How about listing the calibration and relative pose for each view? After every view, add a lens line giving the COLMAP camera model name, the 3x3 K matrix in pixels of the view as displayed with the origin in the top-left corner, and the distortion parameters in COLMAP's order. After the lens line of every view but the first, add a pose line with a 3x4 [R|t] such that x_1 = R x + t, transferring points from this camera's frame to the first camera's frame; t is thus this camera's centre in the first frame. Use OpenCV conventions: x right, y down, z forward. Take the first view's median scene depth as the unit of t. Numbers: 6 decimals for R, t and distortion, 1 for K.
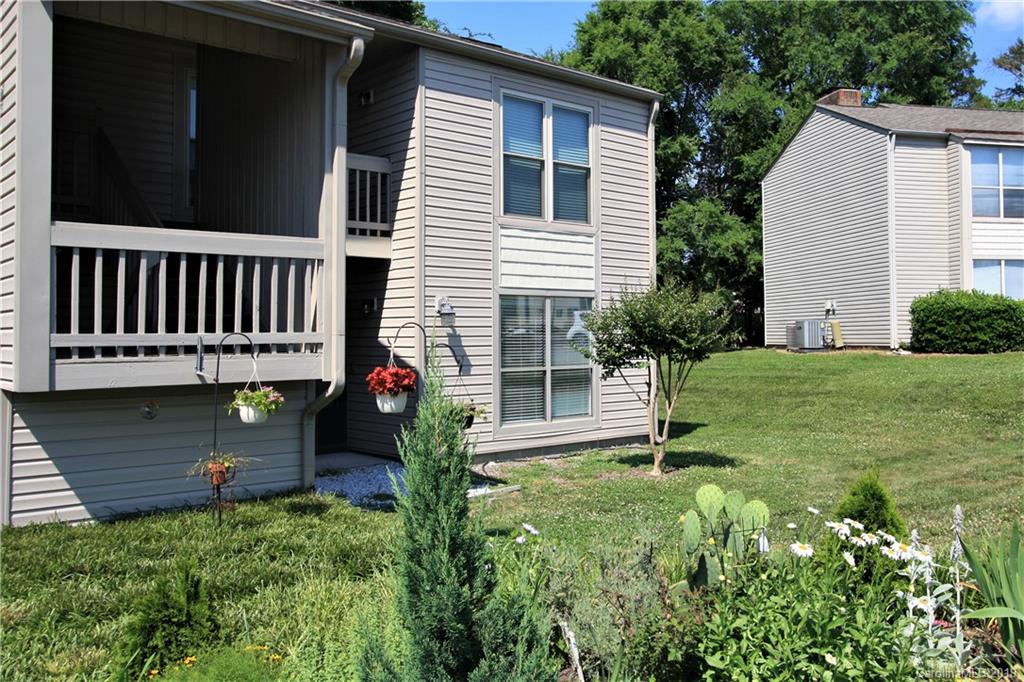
lens RADIAL K [[1743.7, 0, 512.0], [0, 1743.7, 442.3], [0, 0, 1]] dist [-0.003474, 0.050358]
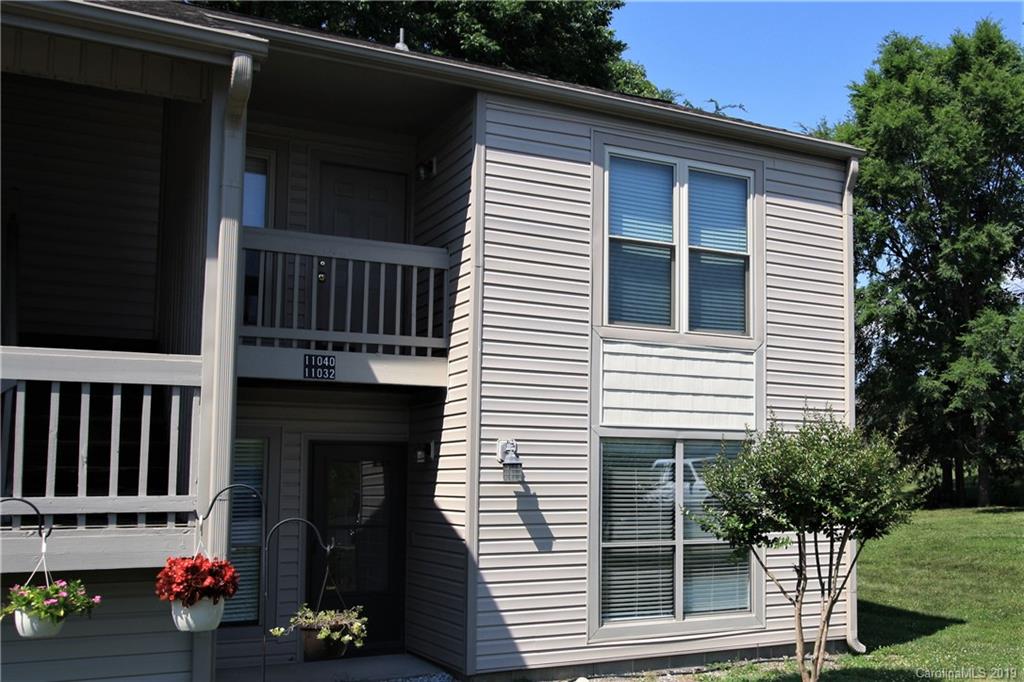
lens RADIAL K [[1743.7, 0, 512.0], [0, 1743.7, 442.3], [0, 0, 1]] dist [-0.003474, 0.050358]
pose [[0.959051, 0.000032, -0.283232, 0.156035], [-0.022160, 0.996943, -0.074925, -0.029080], [0.282364, 0.078134, 0.956120, 0.318976]]
